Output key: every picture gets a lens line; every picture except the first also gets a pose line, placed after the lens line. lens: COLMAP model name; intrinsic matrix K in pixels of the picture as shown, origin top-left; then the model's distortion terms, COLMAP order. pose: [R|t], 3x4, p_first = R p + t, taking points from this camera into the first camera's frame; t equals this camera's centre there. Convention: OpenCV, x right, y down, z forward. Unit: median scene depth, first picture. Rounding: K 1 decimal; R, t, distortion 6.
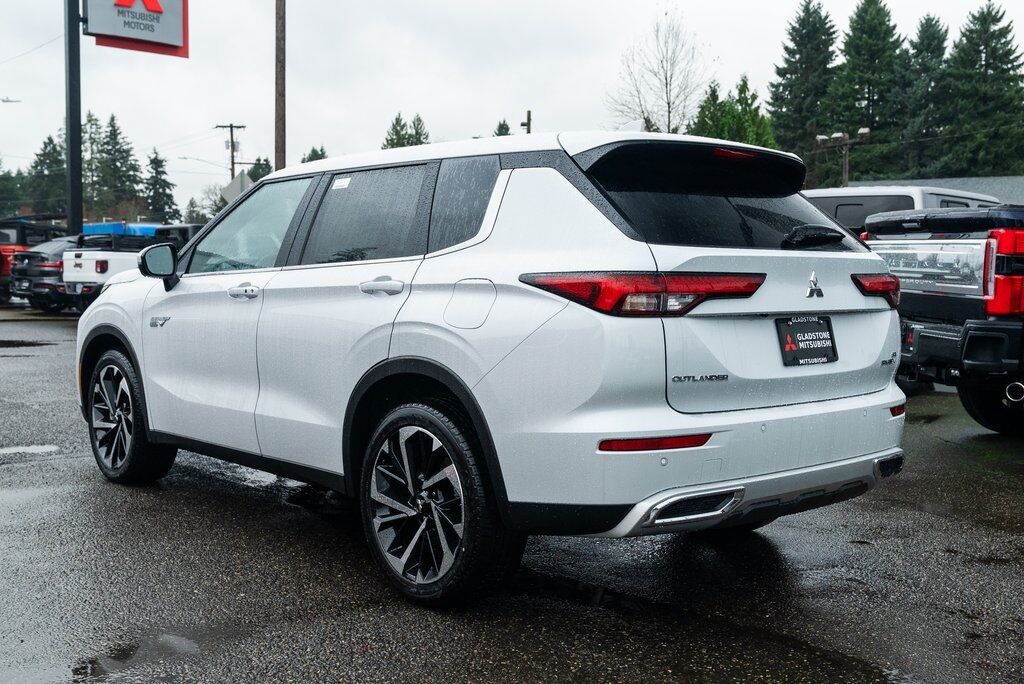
lens RADIAL K [[1103.4, 0, 514.5], [0, 1103.4, 339.1], [0, 0, 1]] dist [0.025415, 0.000000]
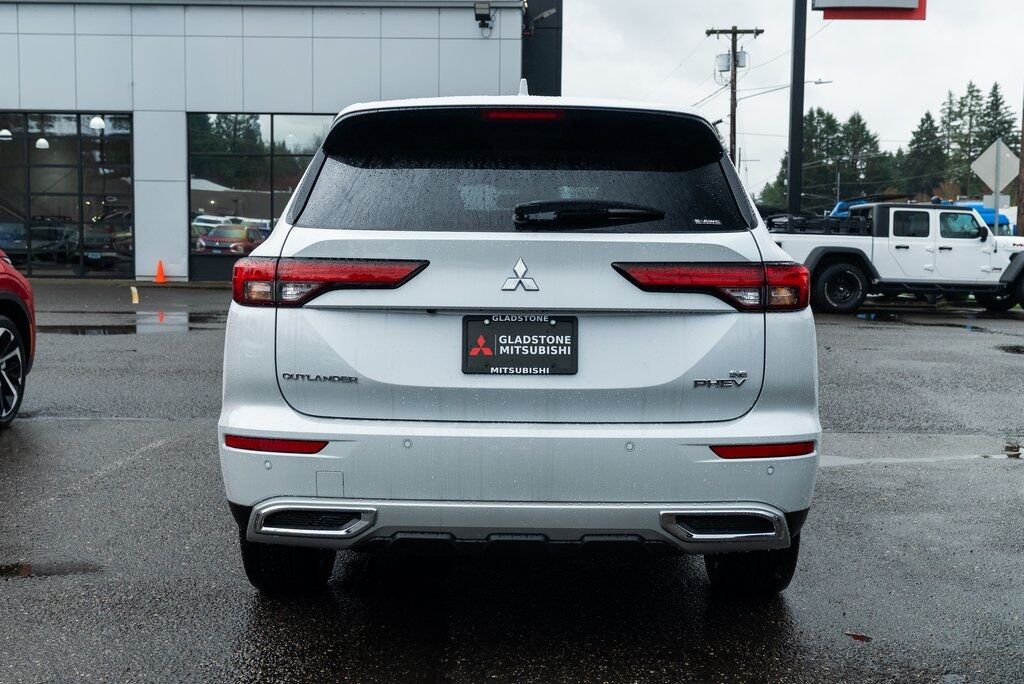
lens RADIAL K [[1189.3, 0, 502.3], [0, 1189.3, 341.0], [0, 0, 1]] dist [0.002472, 0.000000]
pose [[0.745994, 0.052286, -0.663897, 0.843731], [-0.044865, 0.998594, 0.028231, -0.025745], [0.664440, 0.008726, 0.747291, 0.354054]]
